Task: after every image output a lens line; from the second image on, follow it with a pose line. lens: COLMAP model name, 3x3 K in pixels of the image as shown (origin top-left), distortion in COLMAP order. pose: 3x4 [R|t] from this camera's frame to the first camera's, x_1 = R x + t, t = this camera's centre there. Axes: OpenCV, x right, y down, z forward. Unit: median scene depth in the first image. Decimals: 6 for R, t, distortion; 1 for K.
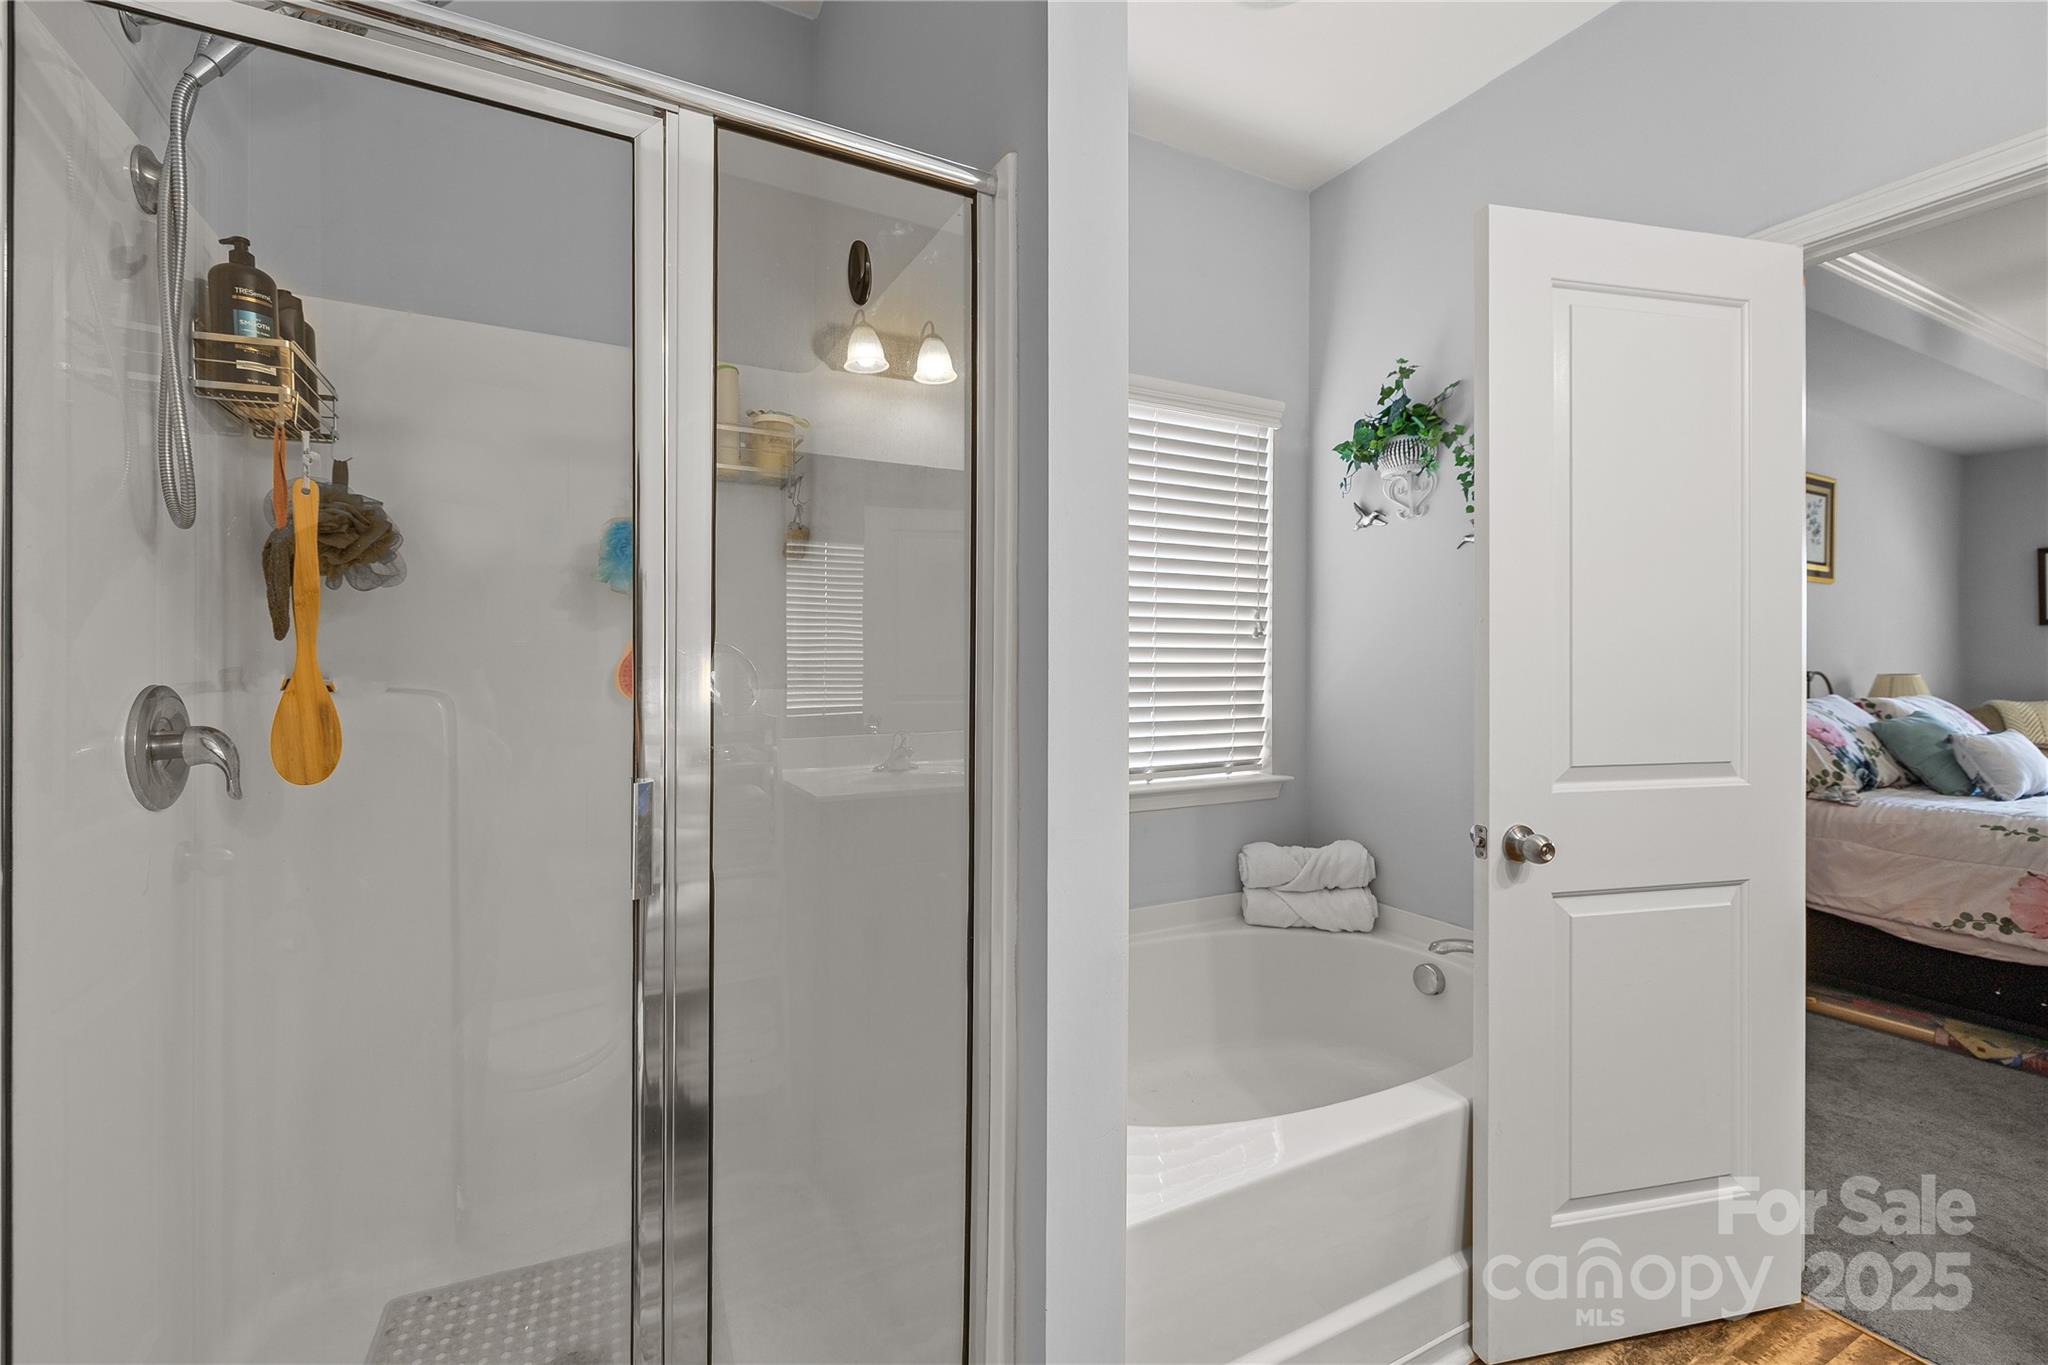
lens RADIAL K [[879.0, 0, 980.7], [0, 879.0, 649.6], [0, 0, 1]] dist [-0.002102, -0.000089]
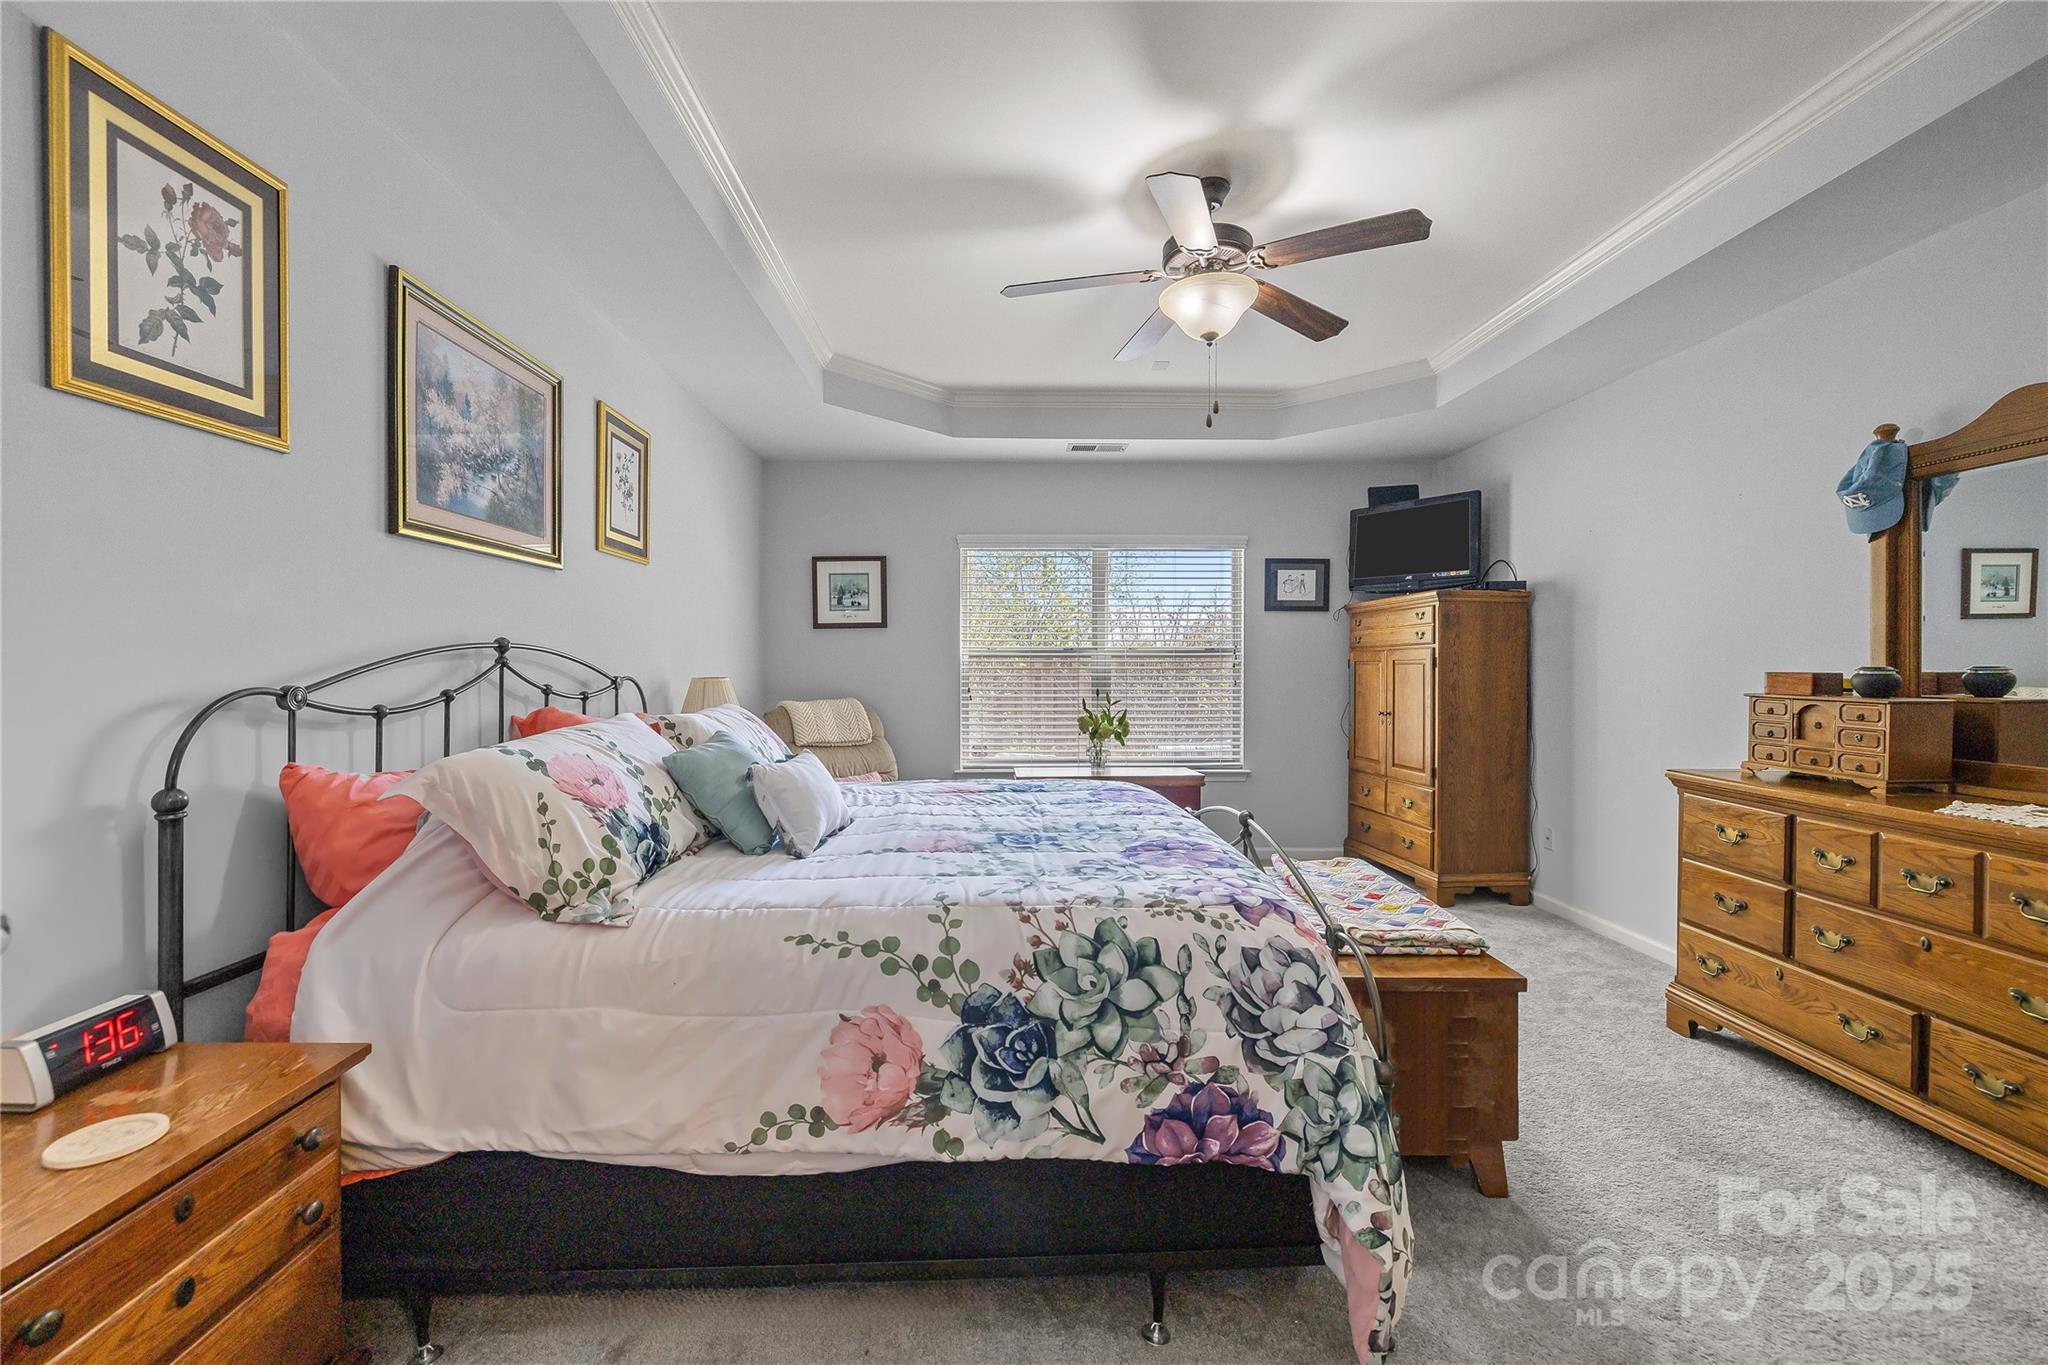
lens RADIAL K [[879.0, 0, 1024.7], [0, 879.0, 671.6], [0, 0, 1]] dist [-0.002102, -0.000089]
pose [[0.426129, -0.014386, 0.904548, 0.569534], [-0.000993, 0.999866, 0.016370, 0.009809], [-0.904662, -0.007874, 0.426058, 0.506982]]
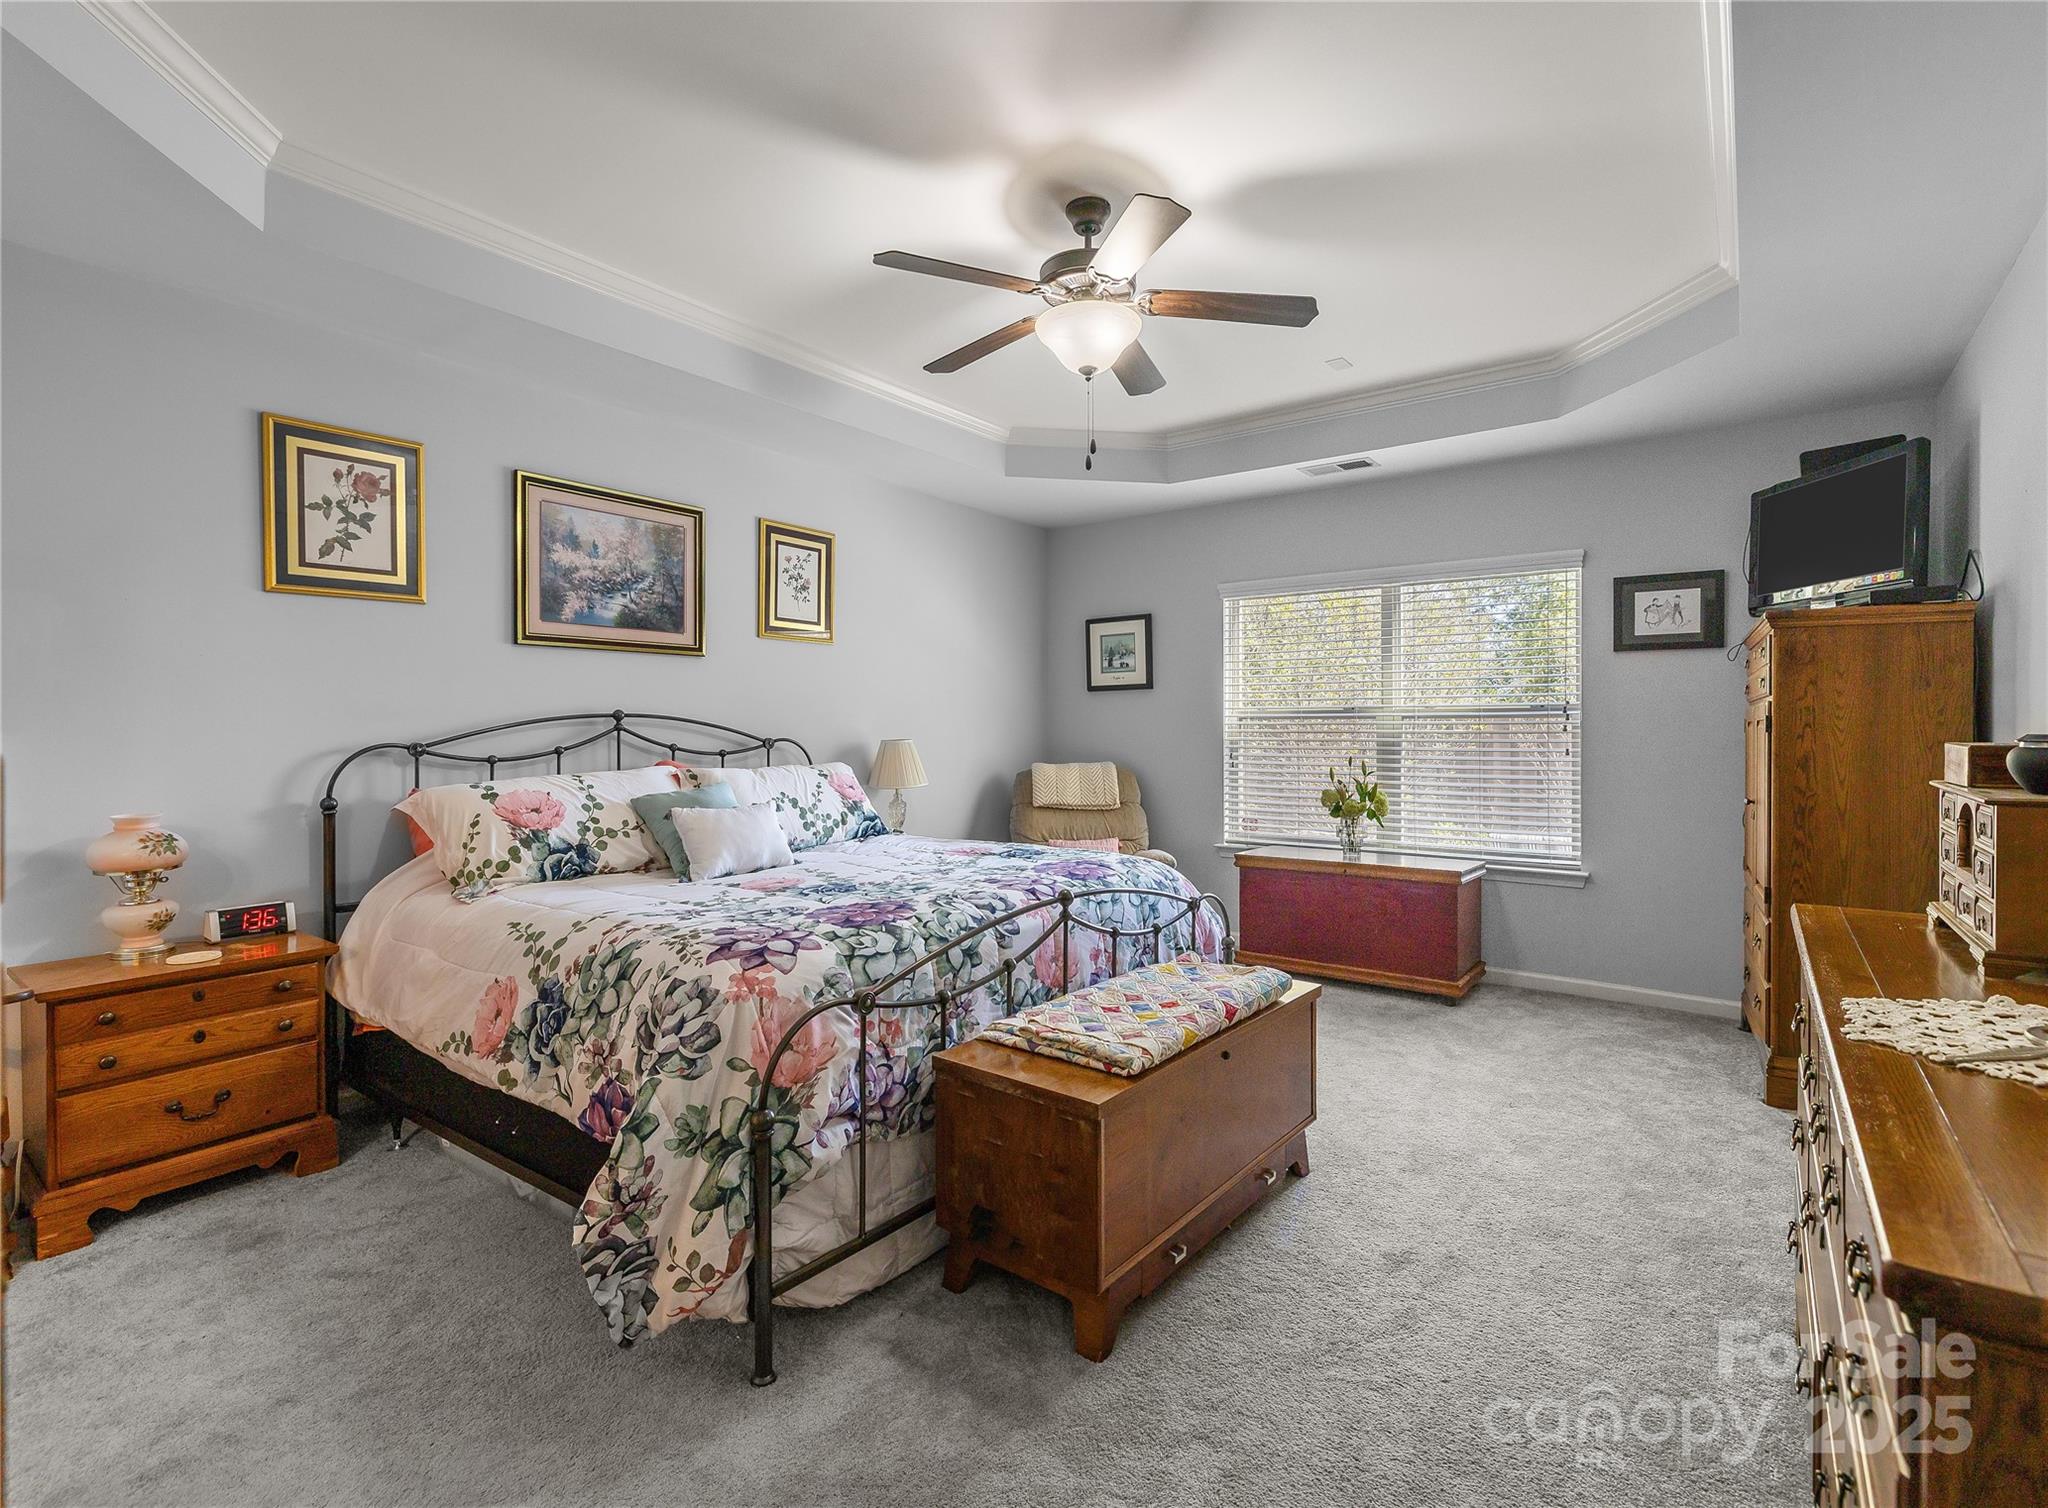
lens RADIAL K [[980.3, 0, 1018.1], [0, 980.3, 729.1], [0, 0, 1]] dist [-0.000315, 0.000129]
pose [[0.896497, -0.010174, 0.442934, 0.980252], [0.006371, 0.999929, 0.010074, 0.007746], [-0.443005, -0.006209, 0.896498, -0.048319]]
